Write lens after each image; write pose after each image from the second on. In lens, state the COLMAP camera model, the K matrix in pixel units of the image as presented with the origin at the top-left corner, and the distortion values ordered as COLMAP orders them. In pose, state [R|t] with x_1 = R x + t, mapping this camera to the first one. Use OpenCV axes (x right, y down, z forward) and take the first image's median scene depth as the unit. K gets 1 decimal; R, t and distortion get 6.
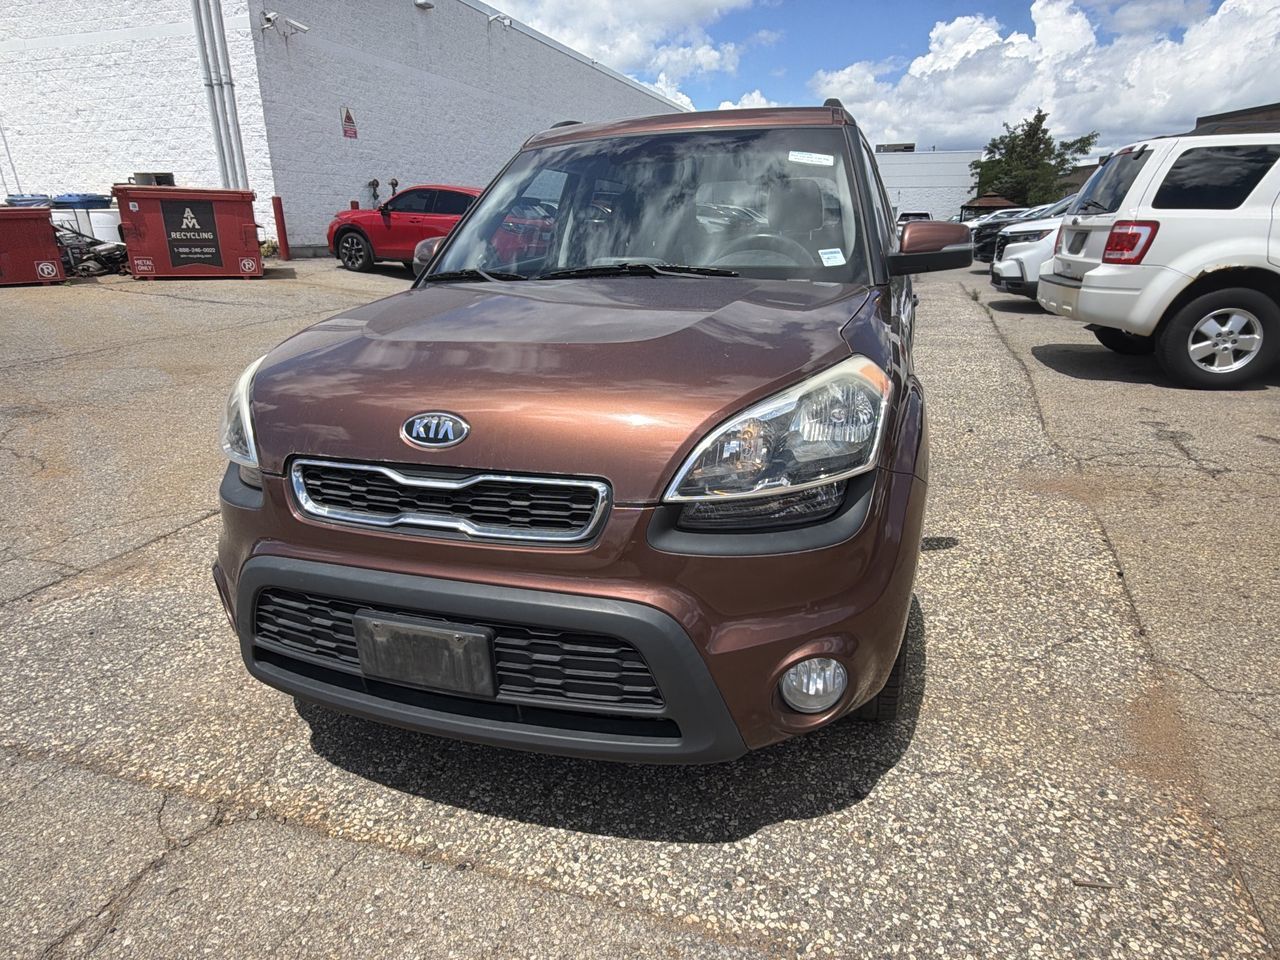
lens RADIAL K [[754.8, 0, 636.5], [0, 754.8, 480.6], [0, 0, 1]] dist [0.003596, -0.001851]
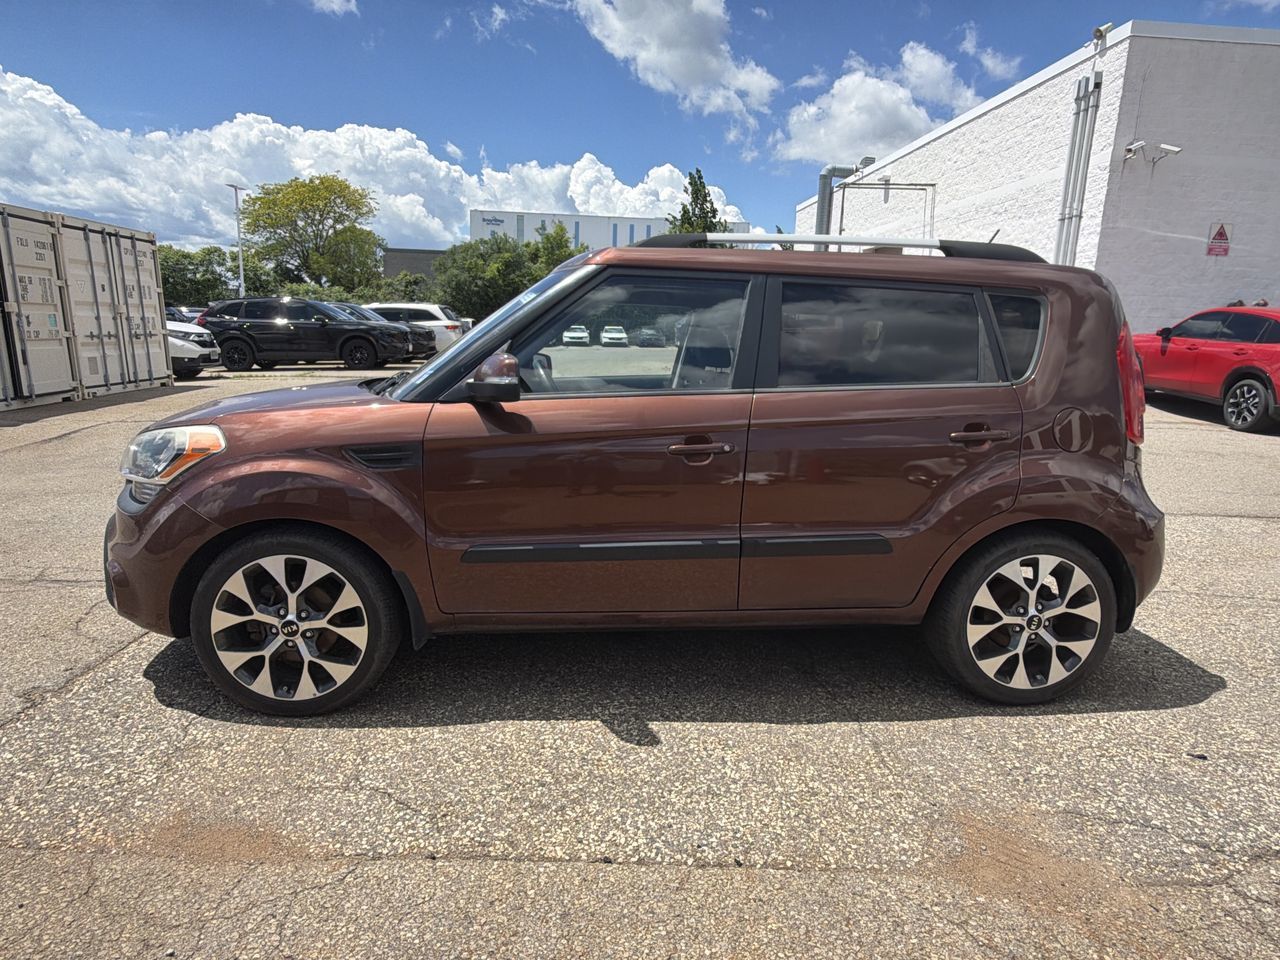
lens RADIAL K [[754.8, 0, 638.5], [0, 754.8, 479.3], [0, 0, 1]] dist [0.003596, -0.001851]
pose [[0.396366, 0.193778, -0.897410, 1.955091], [-0.324247, 0.944028, 0.060631, -0.414740], [0.858928, 0.266950, 0.437012, 1.024718]]
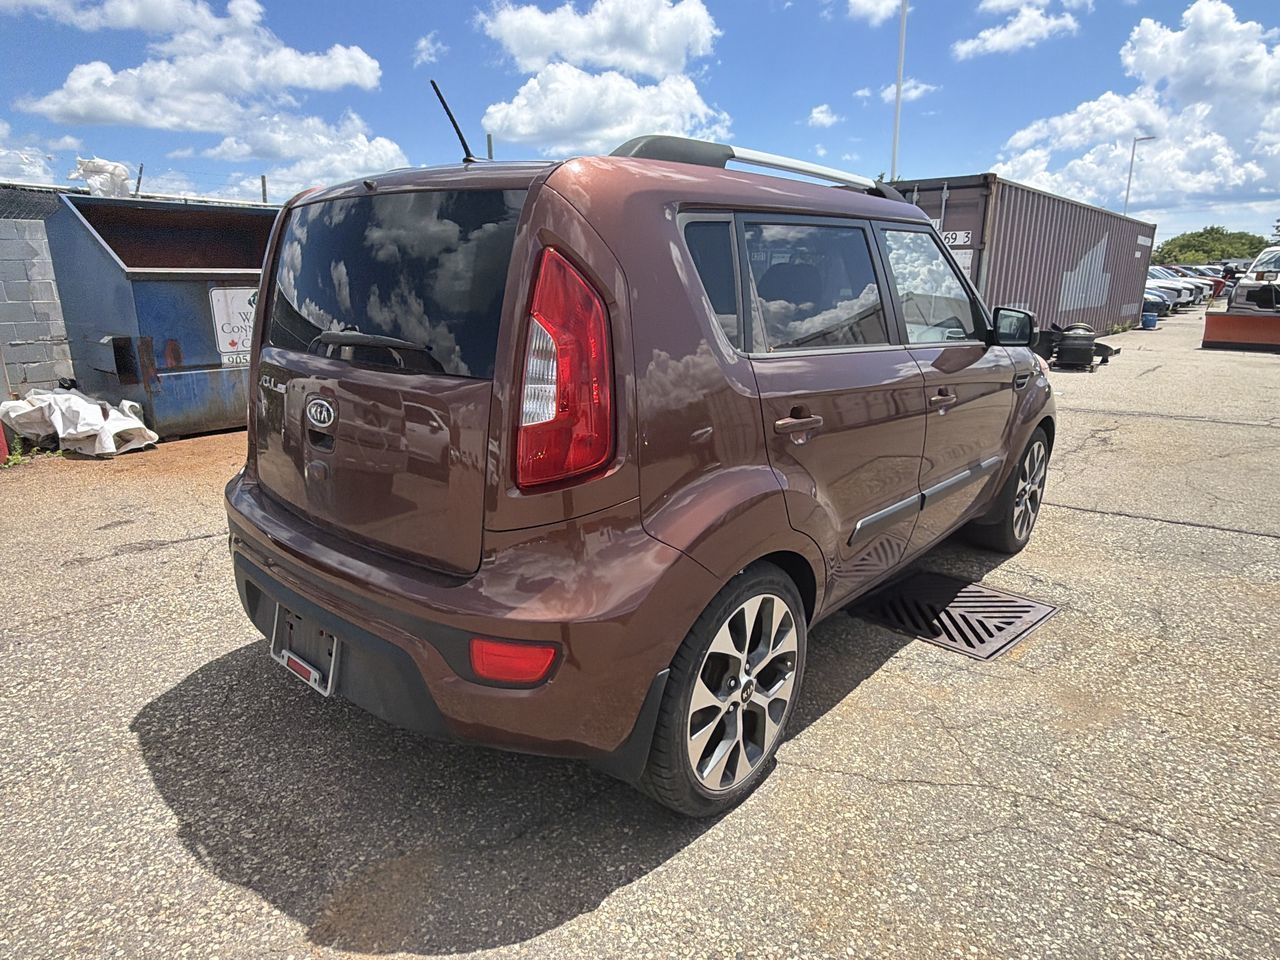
lens RADIAL K [[754.8, 0, 637.1], [0, 754.8, 476.8], [0, 0, 1]] dist [0.003596, -0.001851]
pose [[-0.922830, -0.080278, 0.376750, -0.339395], [0.139744, 0.841647, 0.521634, -1.272541], [-0.358966, 0.534029, -0.765478, 3.610213]]
